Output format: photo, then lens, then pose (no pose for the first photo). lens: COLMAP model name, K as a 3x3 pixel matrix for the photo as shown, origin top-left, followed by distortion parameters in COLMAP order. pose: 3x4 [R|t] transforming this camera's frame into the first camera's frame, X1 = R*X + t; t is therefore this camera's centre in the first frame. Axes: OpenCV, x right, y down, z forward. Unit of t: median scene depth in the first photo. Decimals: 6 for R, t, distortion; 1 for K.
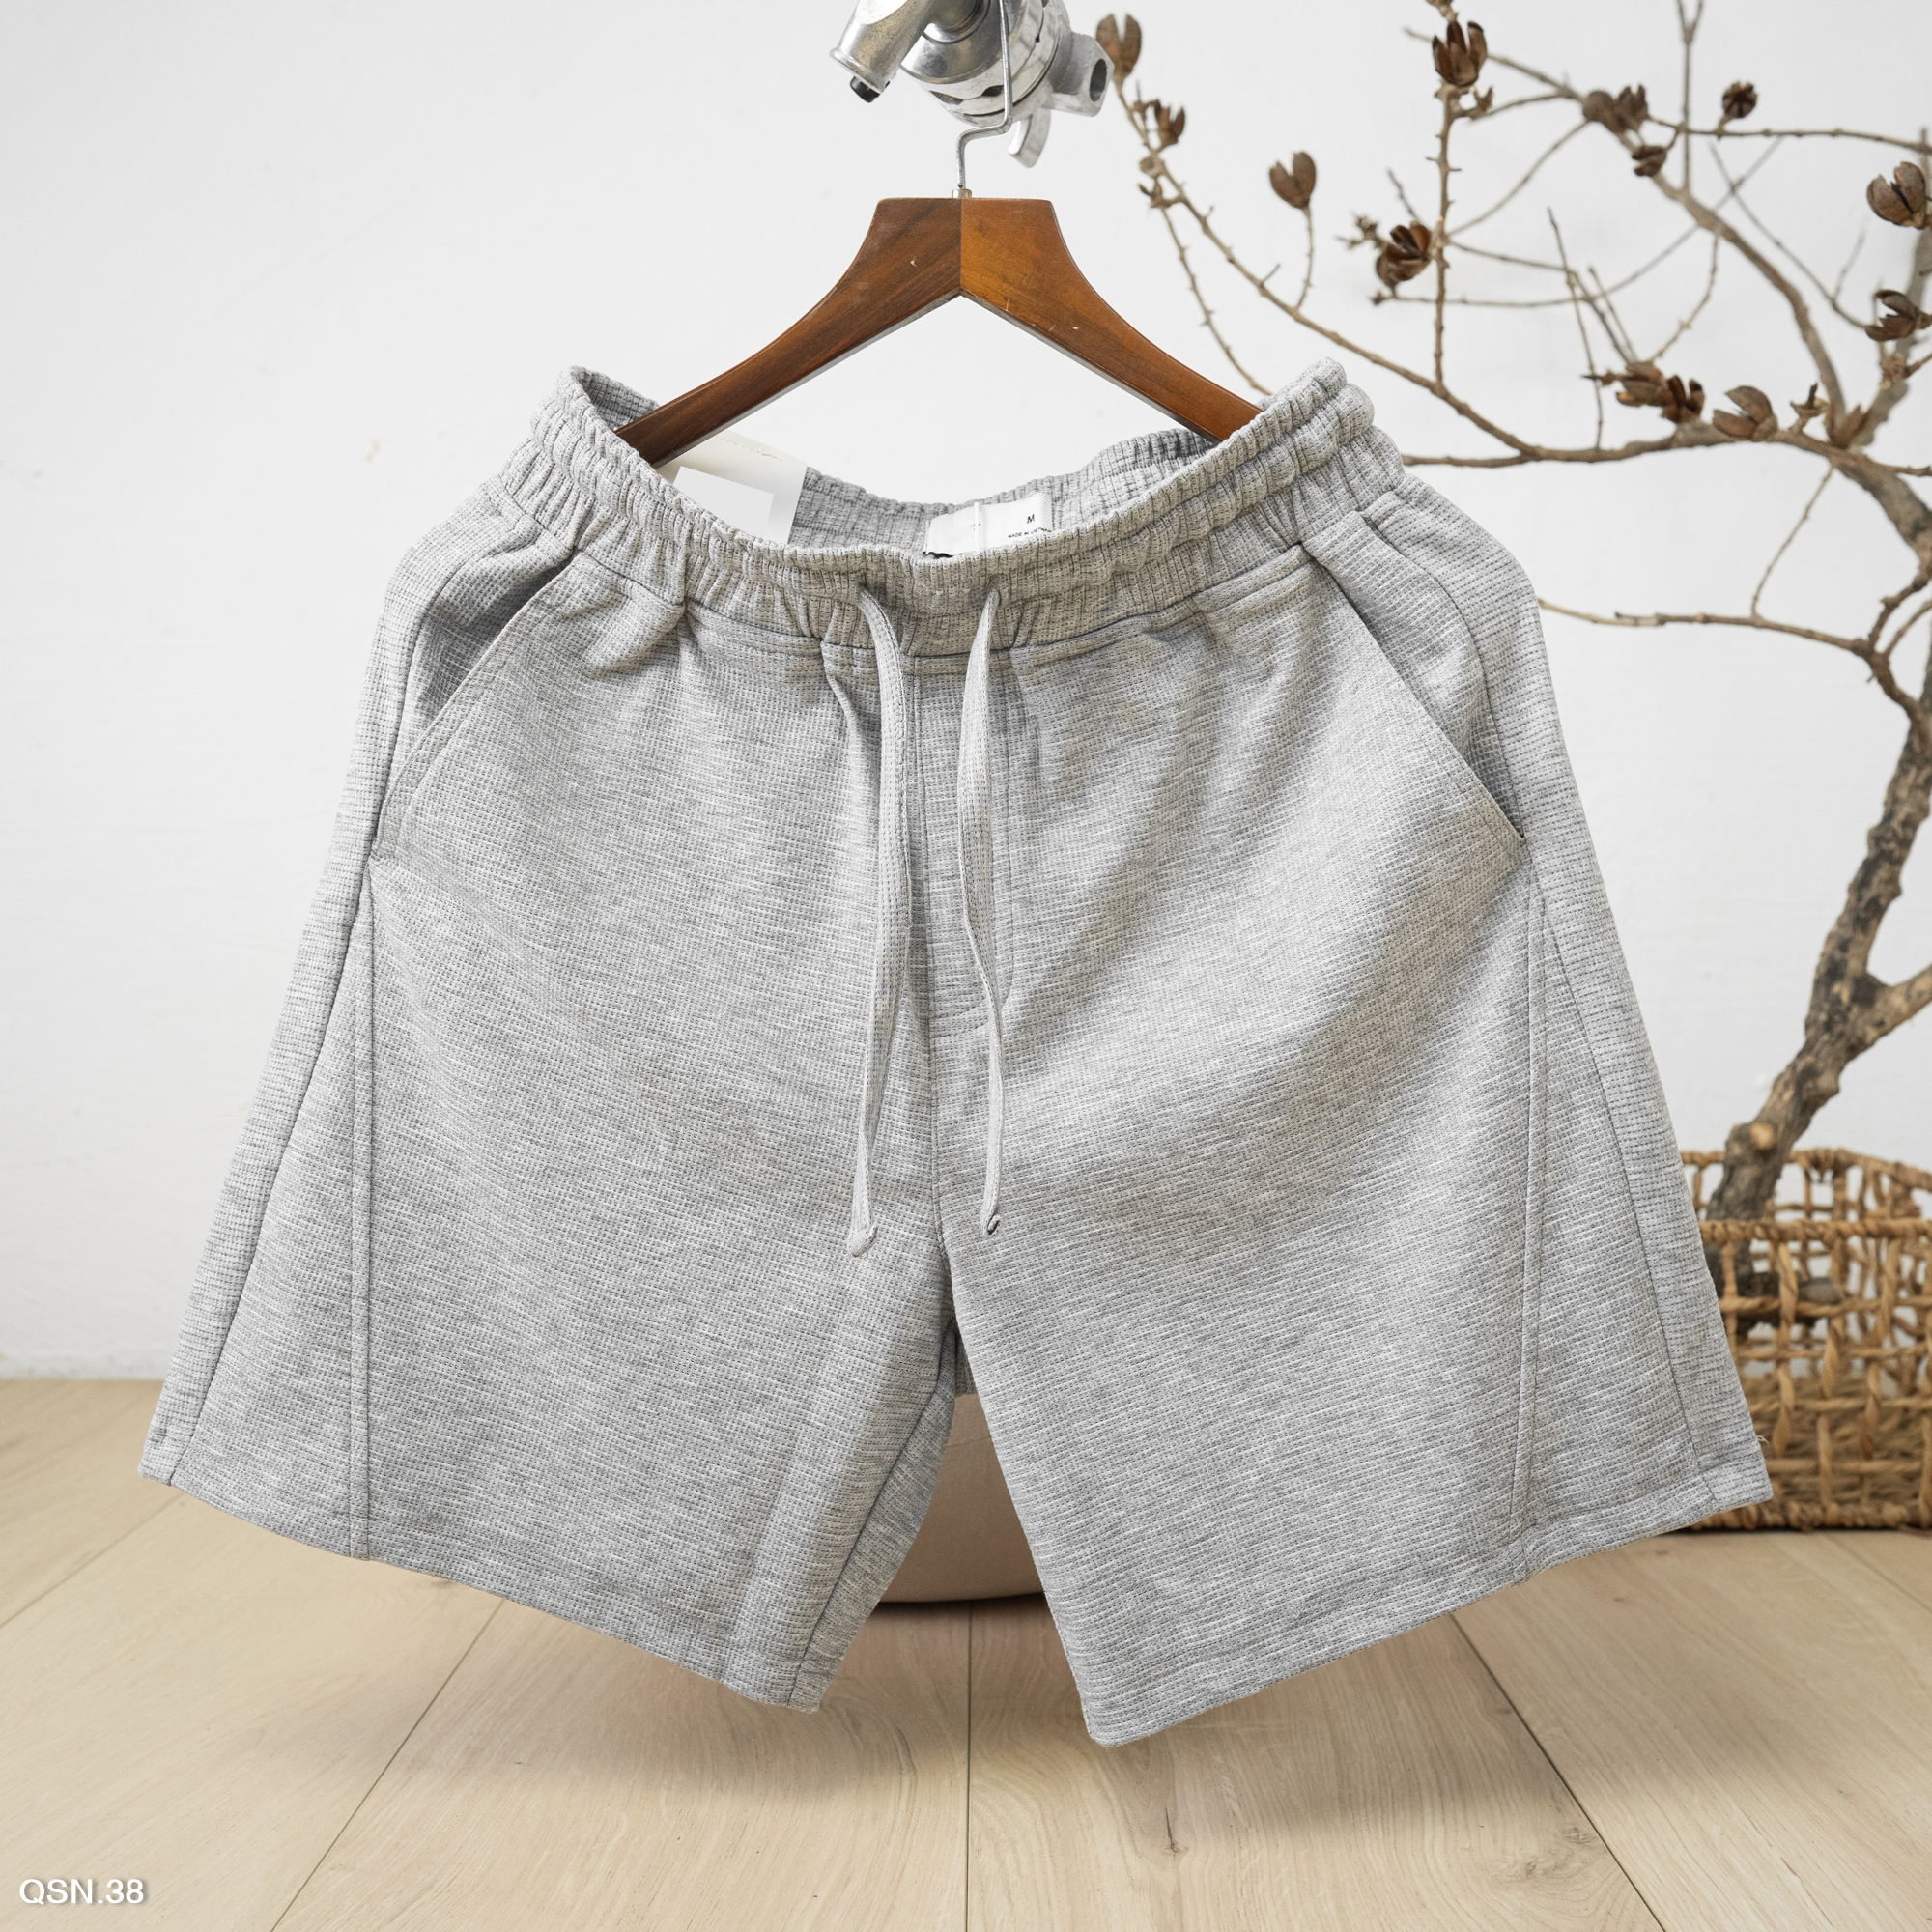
lens RADIAL K [[1864.7, 0, 993.5], [0, 1864.7, 964.2], [0, 0, 1]] dist [-0.015533, 0.023098]
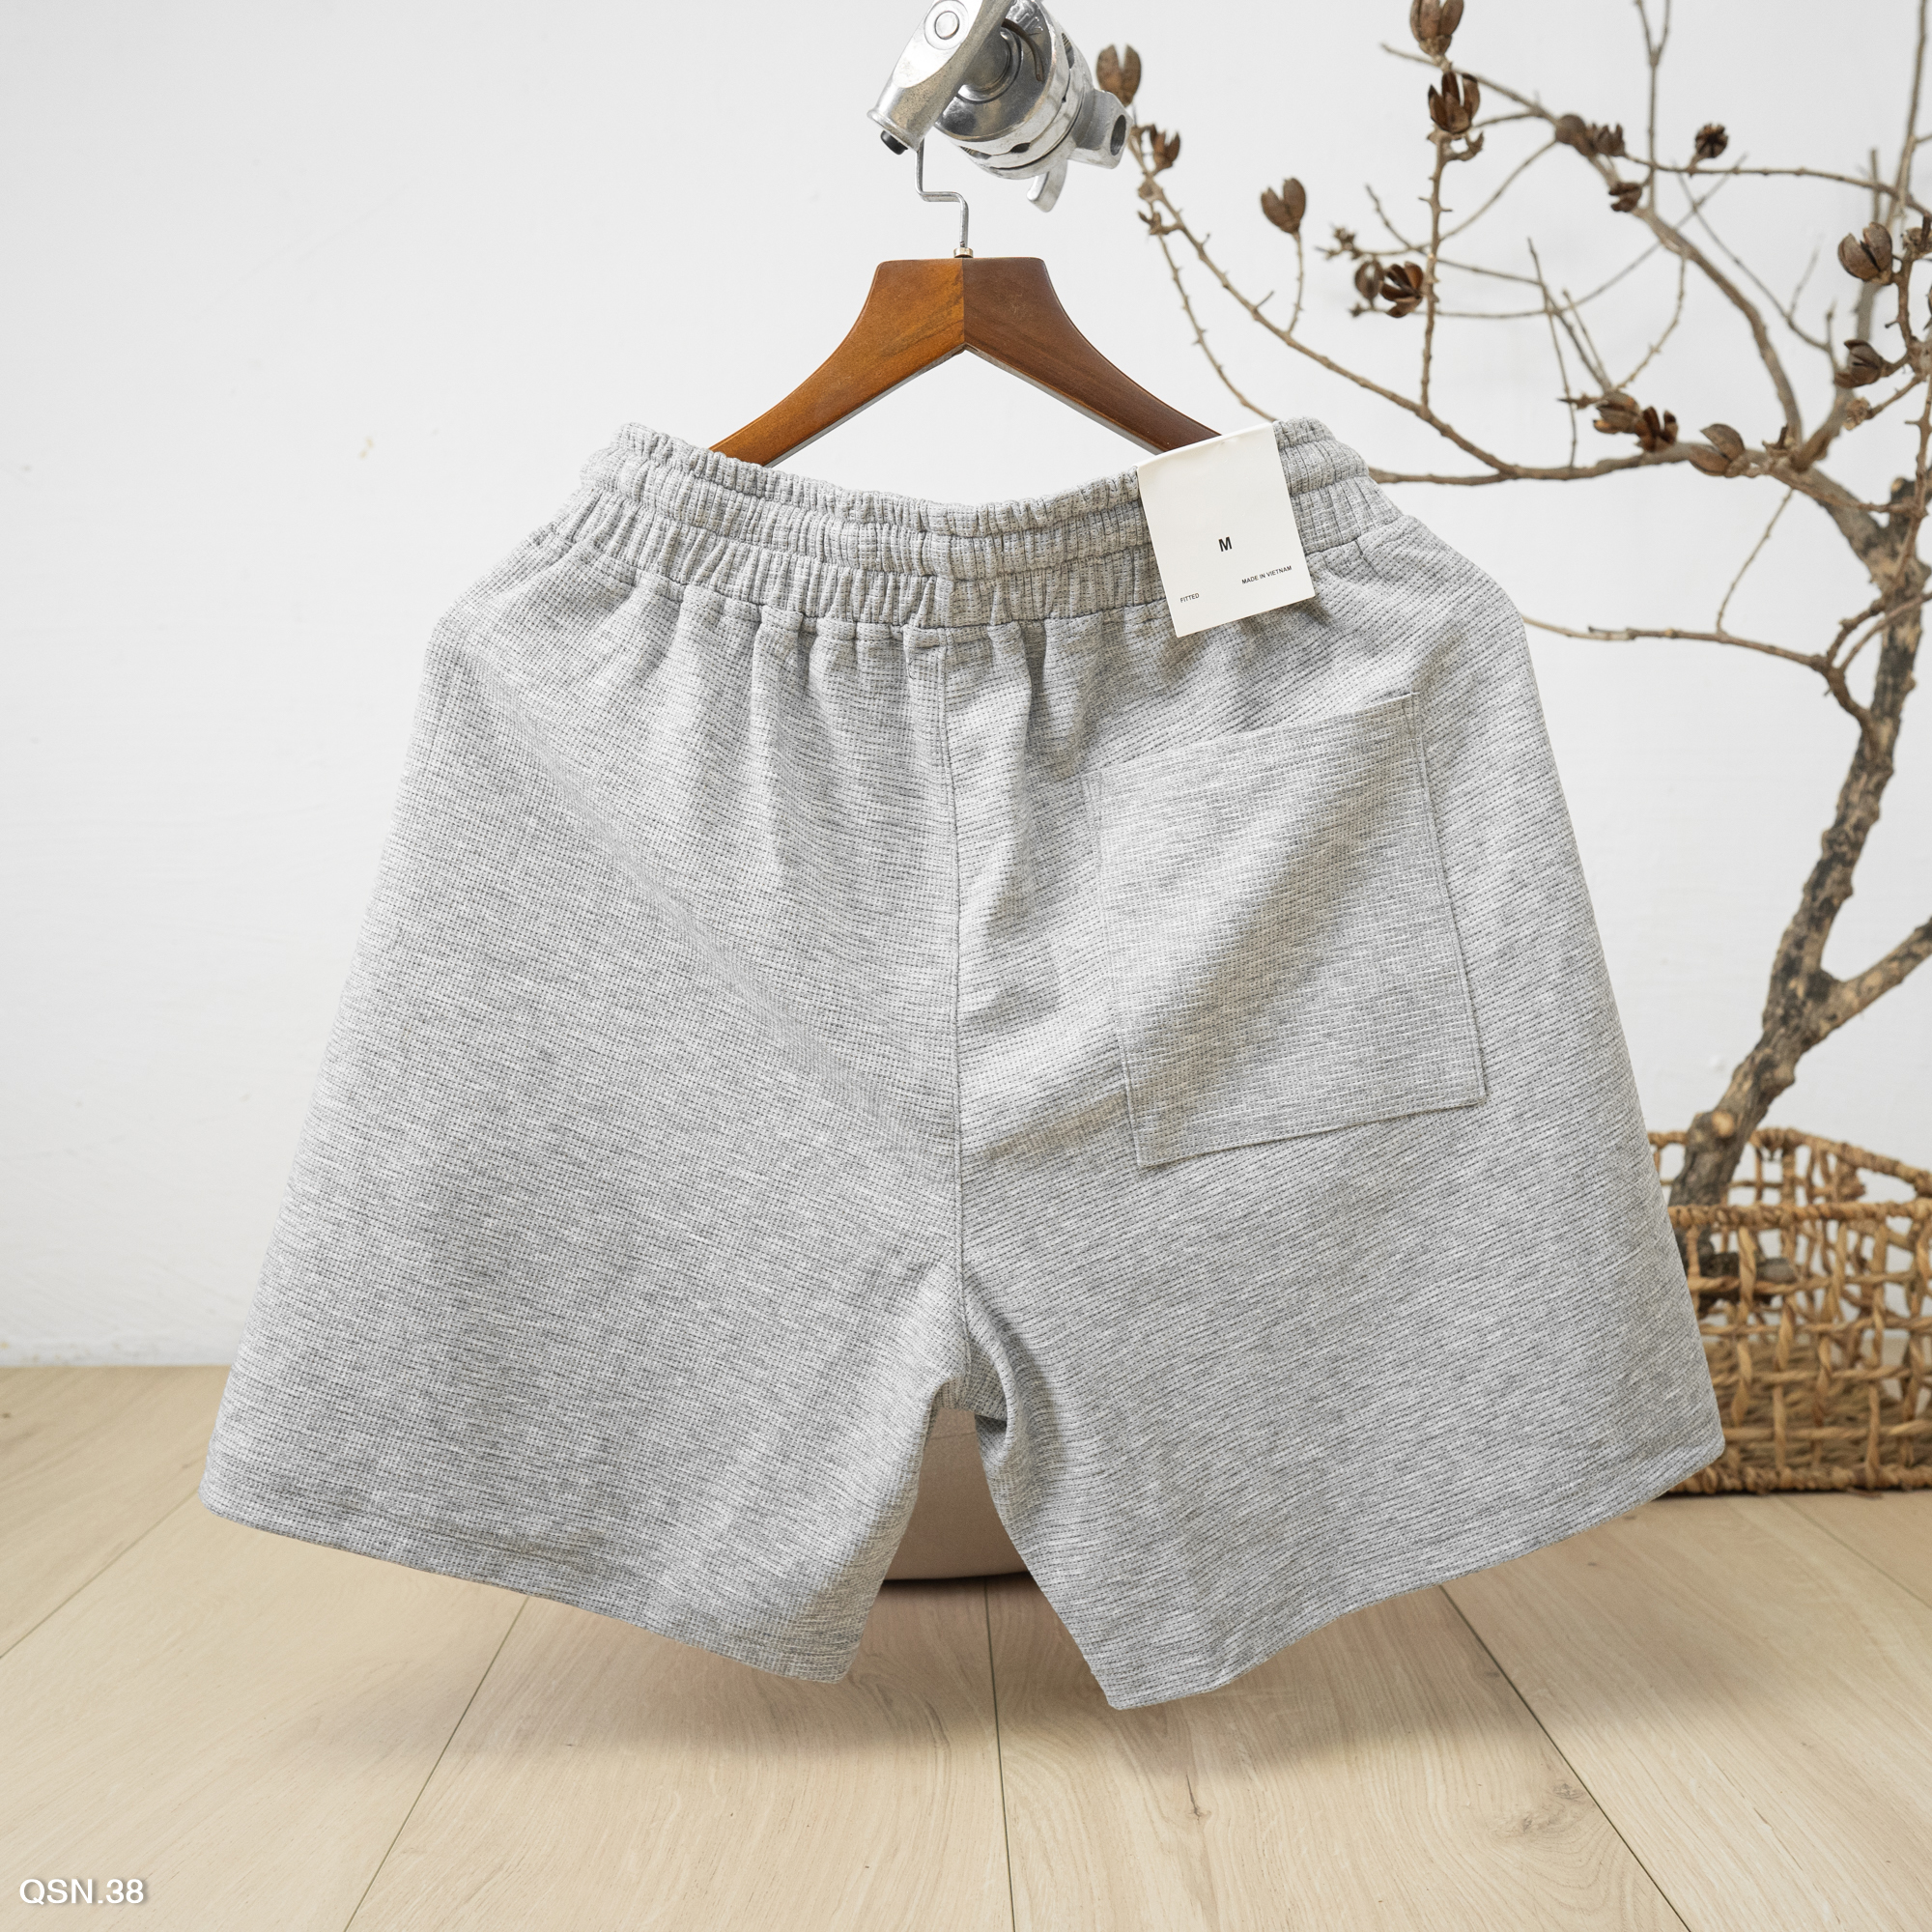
lens RADIAL K [[1845.2, 0, 1025.9], [0, 1845.2, 968.3], [0, 0, 1]] dist [-0.014223, 0.017546]
pose [[0.998980, -0.003939, 0.044993, -0.032902], [0.002759, 0.999651, 0.026274, -0.027323], [-0.045081, -0.026123, 0.998642, -0.029474]]
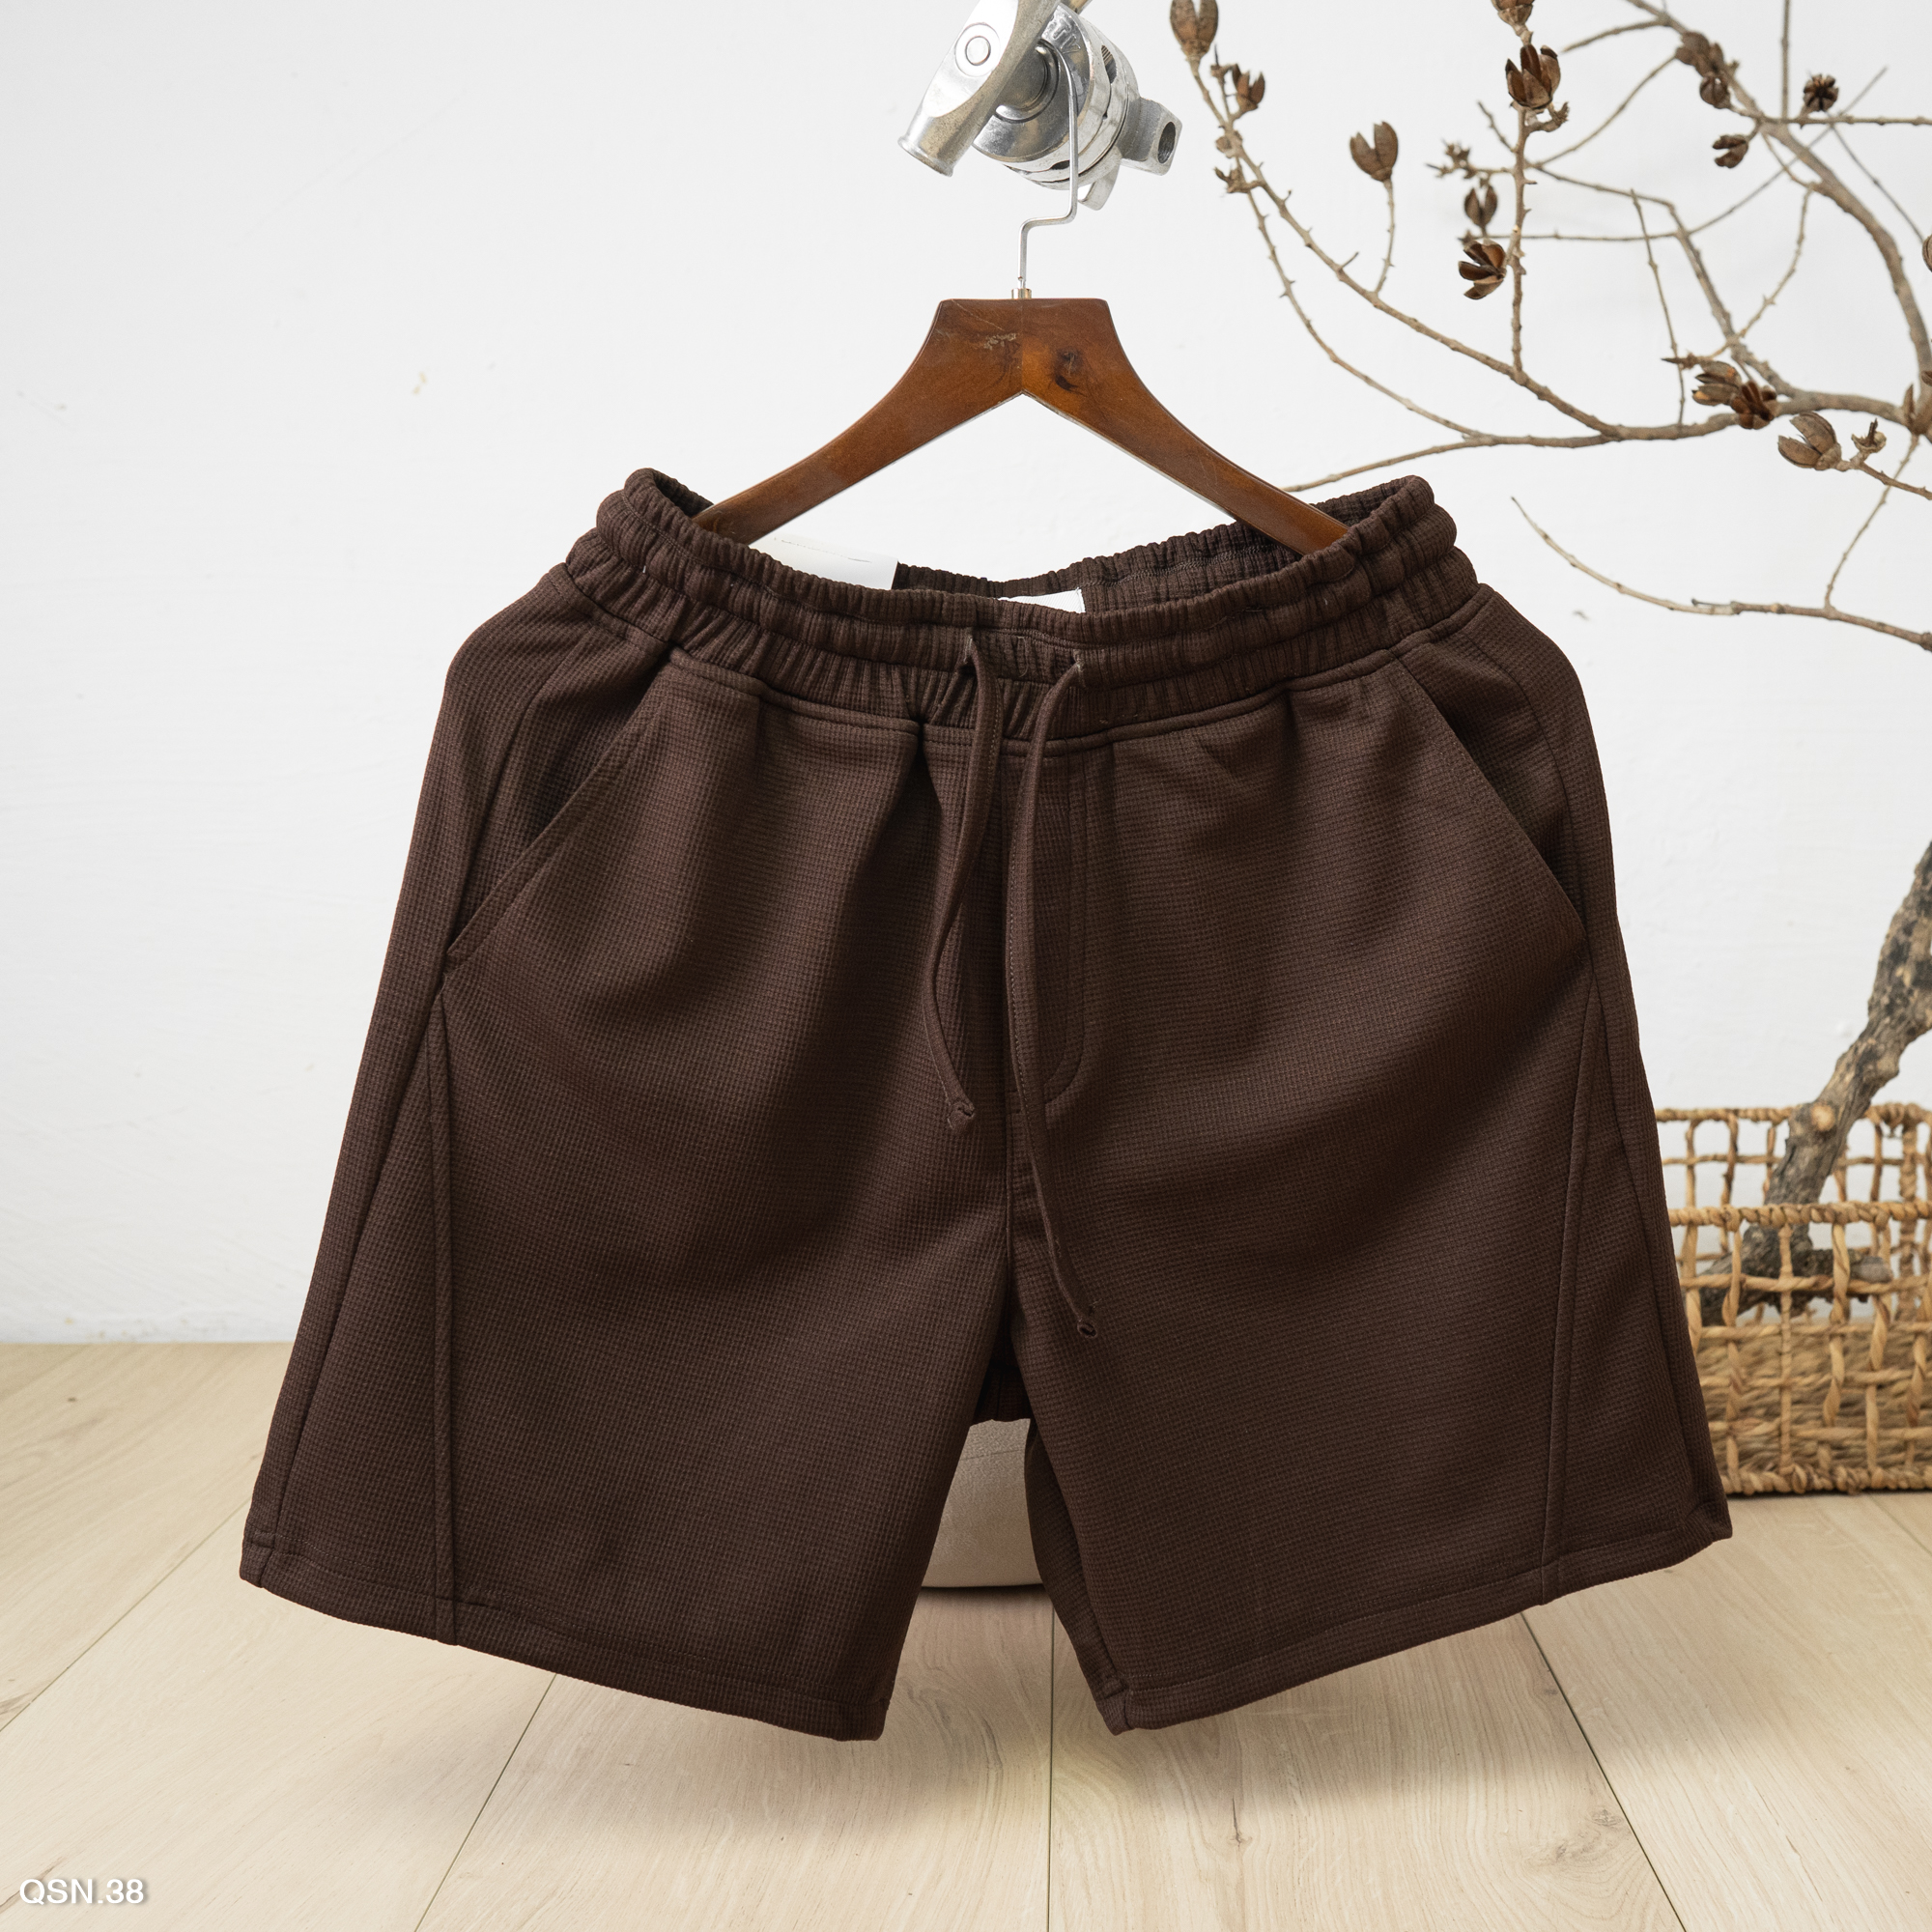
lens RADIAL K [[1998.4, 0, 1159.5], [0, 1998.4, 969.5], [0, 0, 1]] dist [-0.016437, 0.019372]
pose [[0.999269, -0.006340, 0.037698, 0.006643], [0.003063, 0.996258, 0.086370, -0.092836], [-0.038104, -0.086192, 0.995550, -0.082370]]
